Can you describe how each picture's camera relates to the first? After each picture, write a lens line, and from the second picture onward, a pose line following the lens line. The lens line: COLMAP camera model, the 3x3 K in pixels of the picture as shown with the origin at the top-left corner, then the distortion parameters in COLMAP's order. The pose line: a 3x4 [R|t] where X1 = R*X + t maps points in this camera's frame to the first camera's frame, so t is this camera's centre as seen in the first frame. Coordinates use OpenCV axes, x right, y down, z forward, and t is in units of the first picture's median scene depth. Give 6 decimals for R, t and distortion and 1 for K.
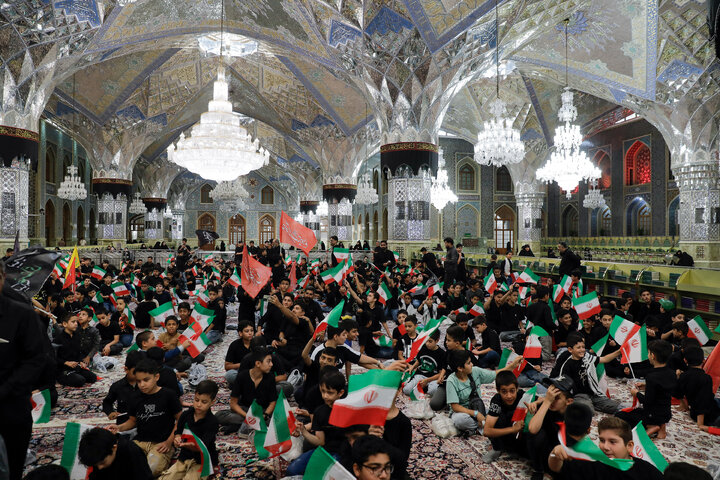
lens RADIAL K [[516.1, 0, 360.0], [0, 516.1, 240.0], [0, 0, 1]] dist [-0.114088, 0.083500]
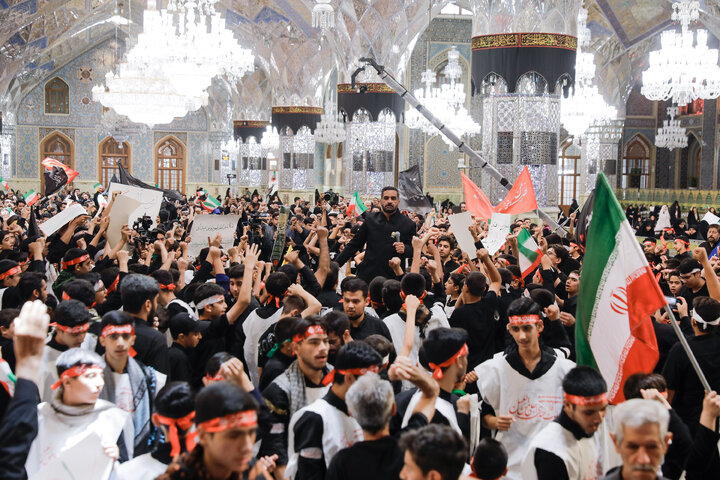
lens RADIAL K [[516.1, 0, 360.0], [0, 516.1, 240.0], [0, 0, 1]] dist [-0.114088, 0.083500]
pose [[0.994585, 0.002762, 0.103890, -0.010700], [-0.011735, 0.996238, 0.085861, 0.003083], [-0.103262, -0.086615, 0.990876, 0.129665]]
